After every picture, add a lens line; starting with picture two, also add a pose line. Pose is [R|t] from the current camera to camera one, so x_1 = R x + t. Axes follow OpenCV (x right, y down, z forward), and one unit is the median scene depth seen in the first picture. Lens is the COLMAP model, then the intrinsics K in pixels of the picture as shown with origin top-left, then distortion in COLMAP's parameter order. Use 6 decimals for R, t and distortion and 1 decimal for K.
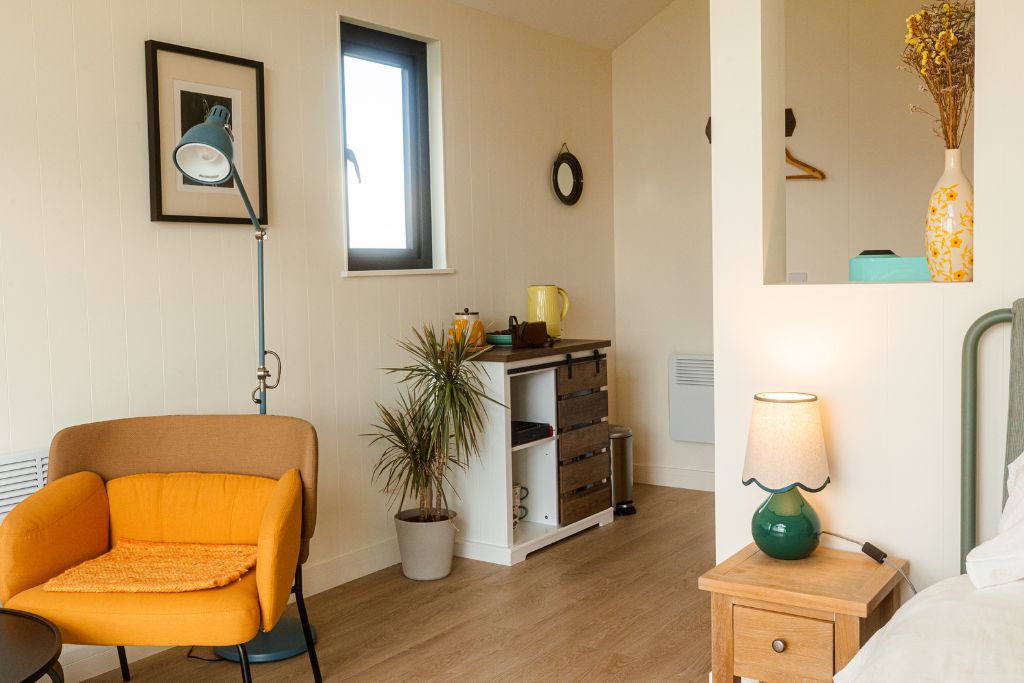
lens RADIAL K [[1034.2, 0, 510.8], [0, 1034.2, 313.3], [0, 0, 1]] dist [0.042520, -0.029957]
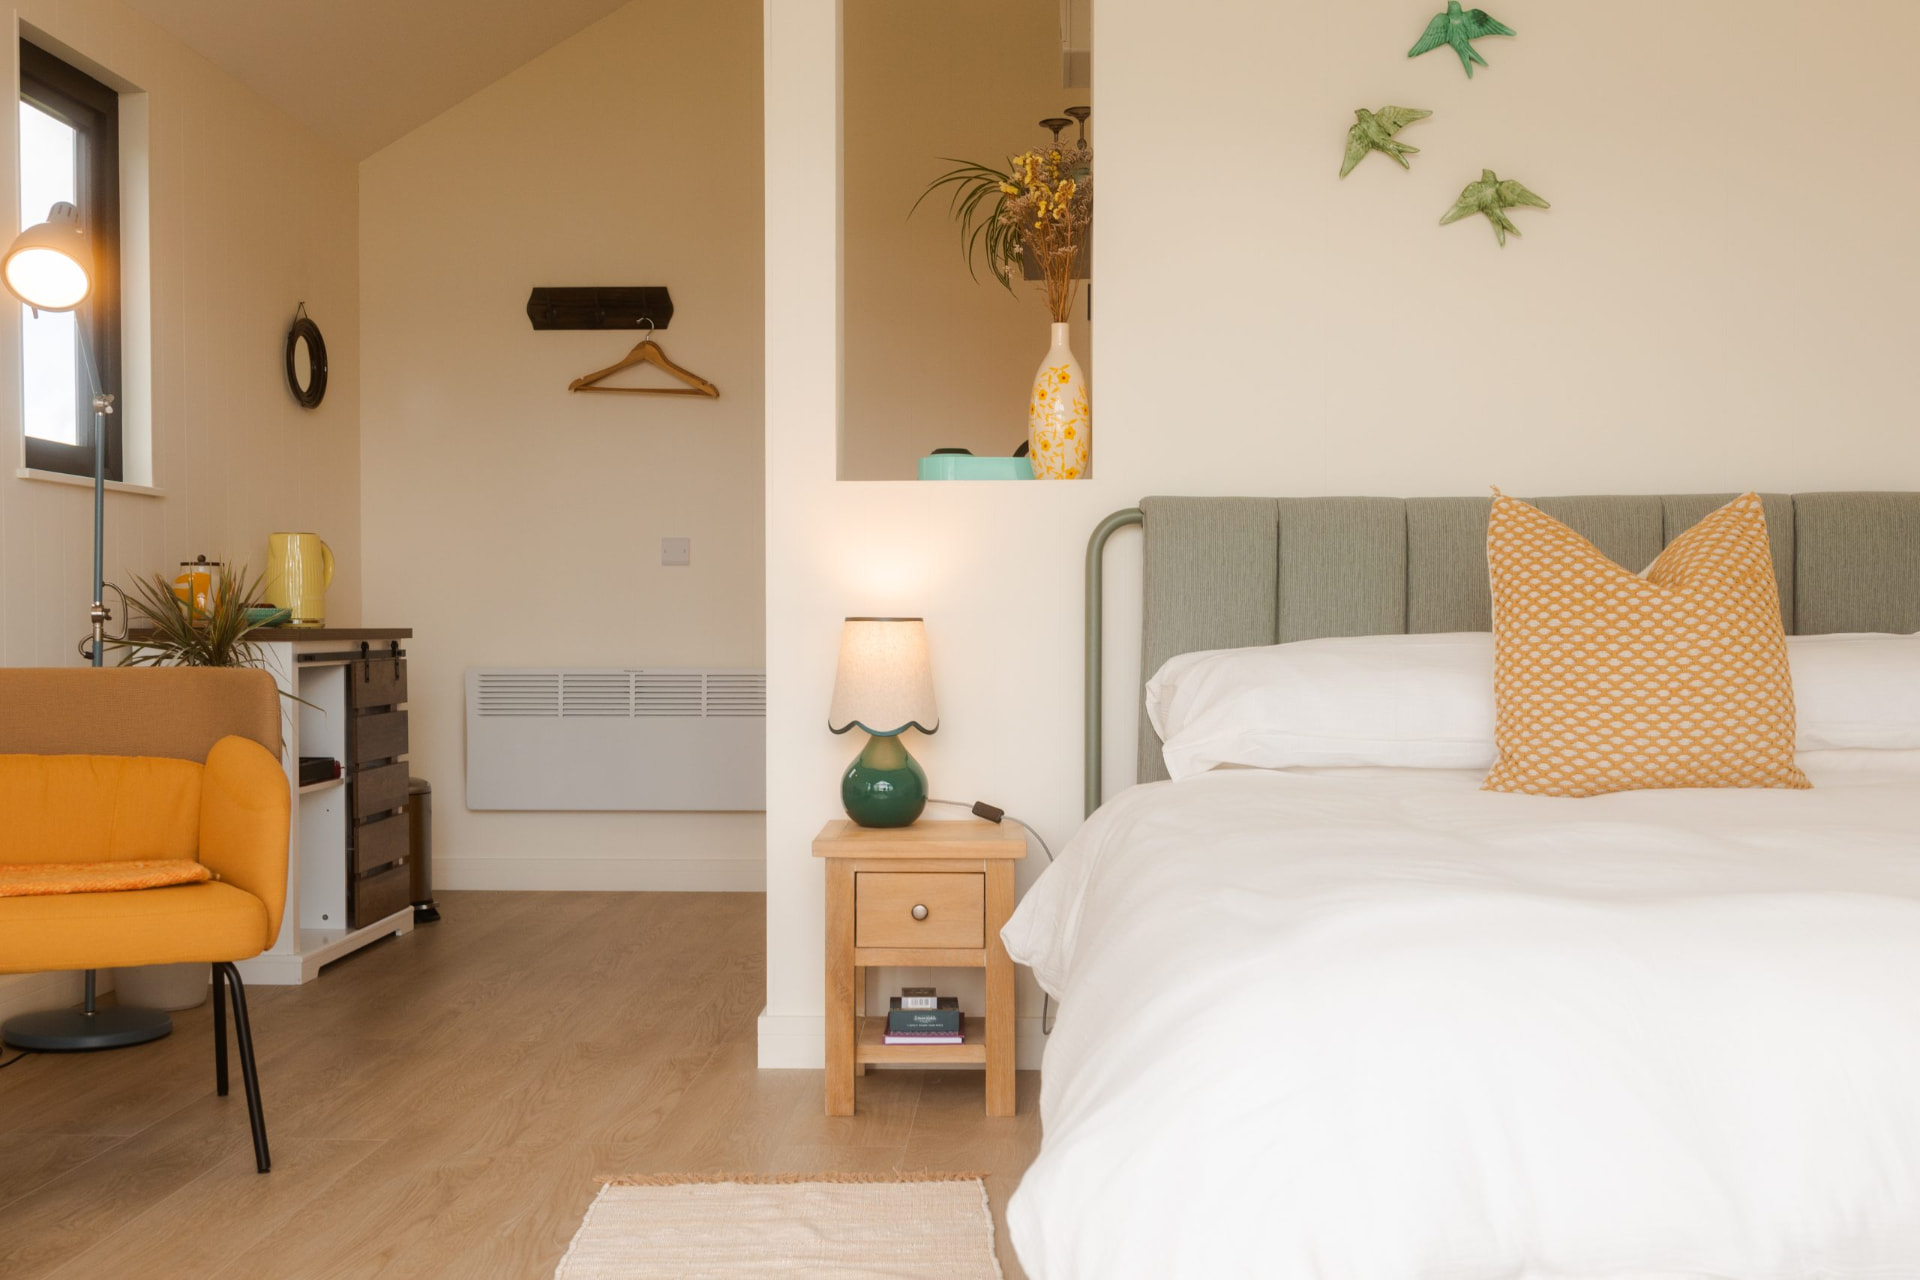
lens RADIAL K [[1939.1, 0, 957.7], [0, 1939.1, 587.2], [0, 0, 1]] dist [0.042520, -0.029957]
pose [[0.844391, 0.029206, 0.534930, -0.279906], [0.008078, 0.997705, -0.067224, 0.093499], [-0.535666, 0.061085, 0.842218, -0.148979]]
